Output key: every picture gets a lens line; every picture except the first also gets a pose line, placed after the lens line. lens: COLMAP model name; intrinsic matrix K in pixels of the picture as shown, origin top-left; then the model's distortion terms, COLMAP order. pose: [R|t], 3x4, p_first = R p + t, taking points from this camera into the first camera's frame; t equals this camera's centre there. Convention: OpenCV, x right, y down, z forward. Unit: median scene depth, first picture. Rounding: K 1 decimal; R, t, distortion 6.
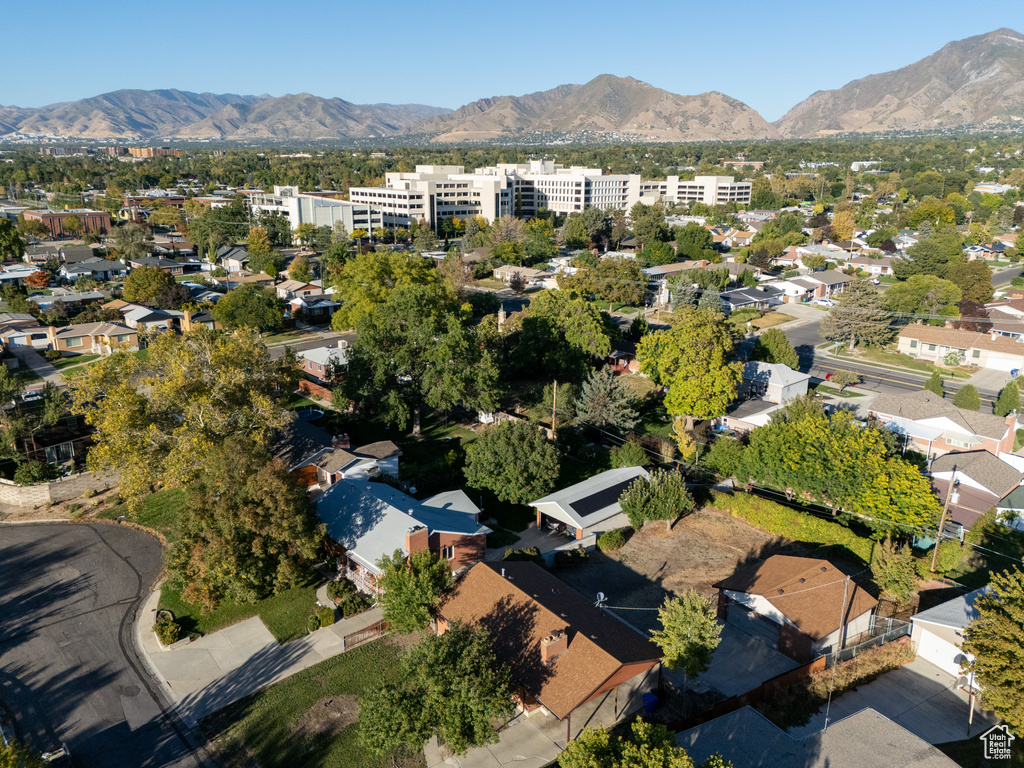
lens RADIAL K [[753.0, 0, 513.9], [0, 753.0, 384.6], [0, 0, 1]] dist [0.039936, -0.023564]
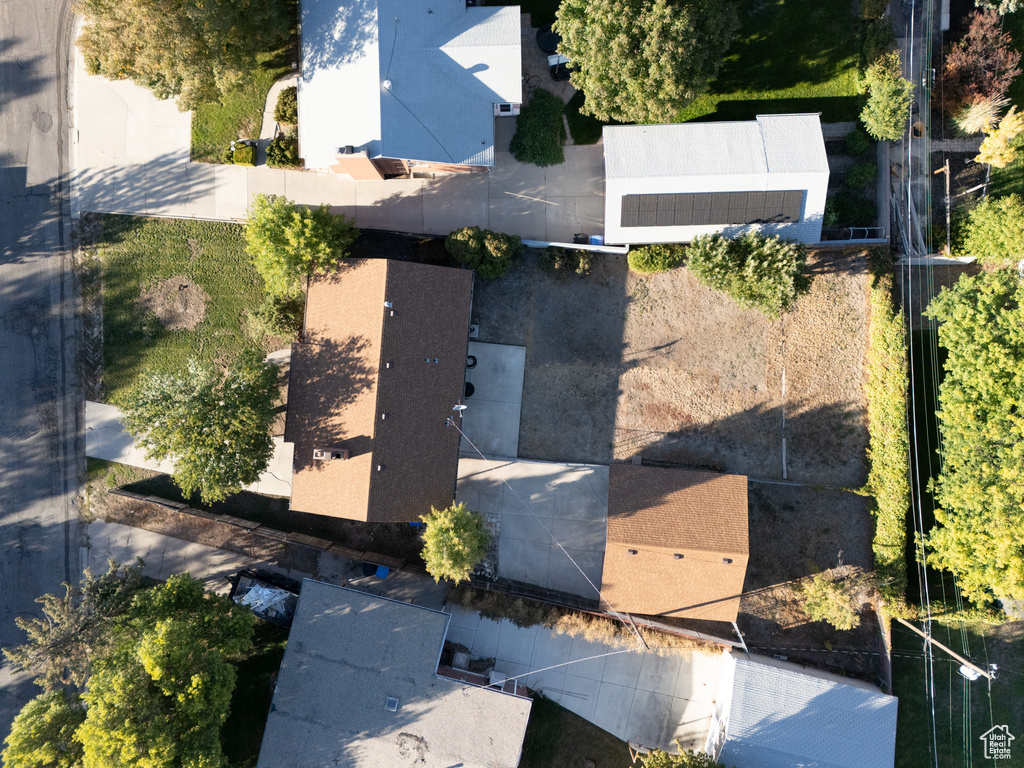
lens RADIAL K [[753.0, 0, 516.5], [0, 753.0, 384.8], [0, 0, 1]] dist [0.039936, -0.023564]
pose [[0.747351, 0.664406, -0.005556, 0.140170], [-0.175732, 0.205720, 0.962703, -0.487766], [0.640769, -0.718501, 0.270502, 0.797878]]
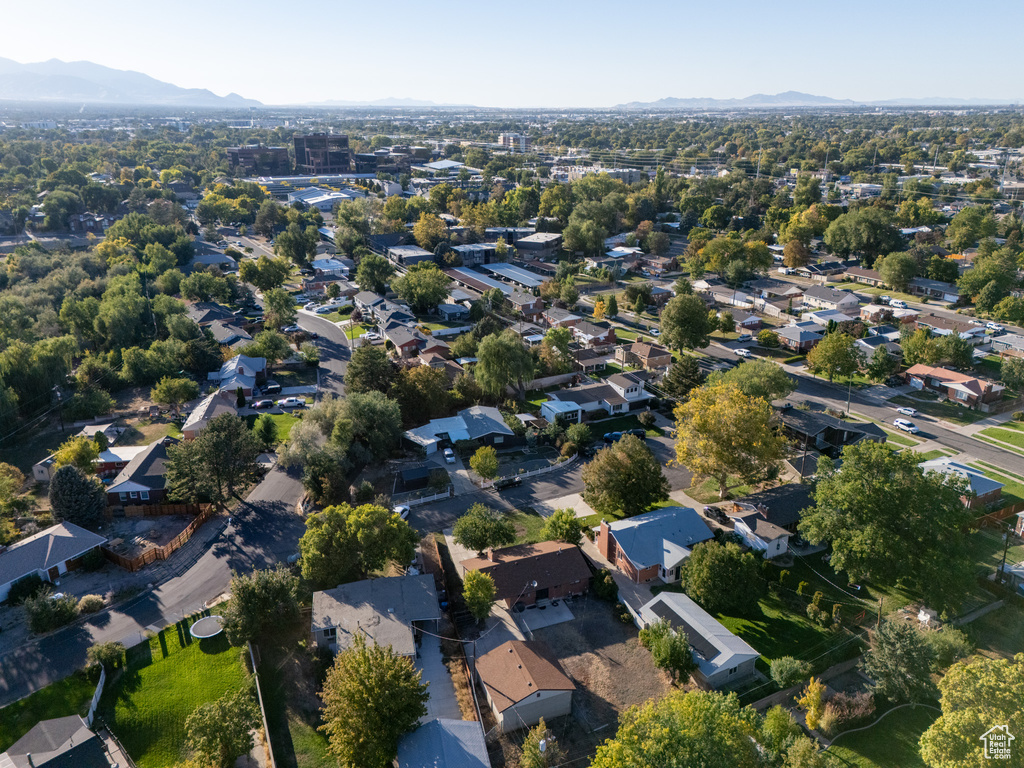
lens RADIAL K [[753.0, 0, 509.4], [0, 753.0, 383.8], [0, 0, 1]] dist [0.039936, -0.023564]
pose [[-0.265512, 0.327438, -0.906801, 1.489925], [-0.272252, 0.876815, 0.396326, -0.762446], [0.924869, 0.352108, -0.143659, 0.985093]]
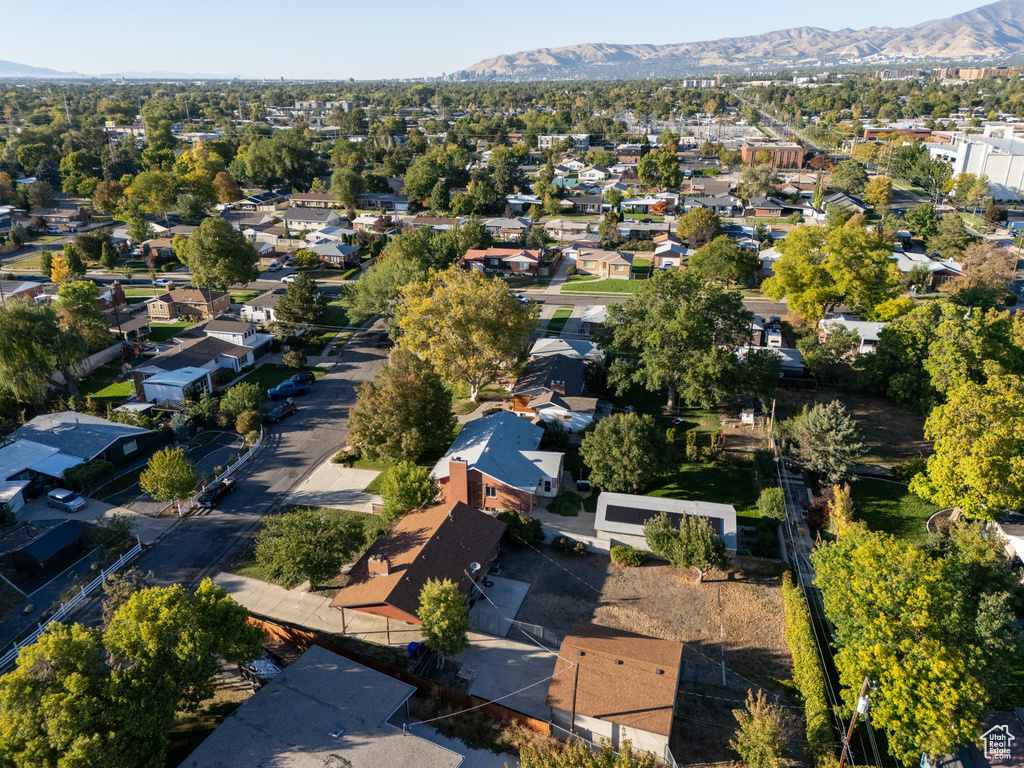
lens RADIAL K [[753.0, 0, 525.7], [0, 753.0, 377.4], [0, 0, 1]] dist [0.039936, -0.023564]
pose [[0.585164, 0.294841, -0.755415, 0.896057], [-0.230768, 0.953589, 0.193430, -0.221594], [0.777386, 0.061137, 0.626045, 0.306160]]
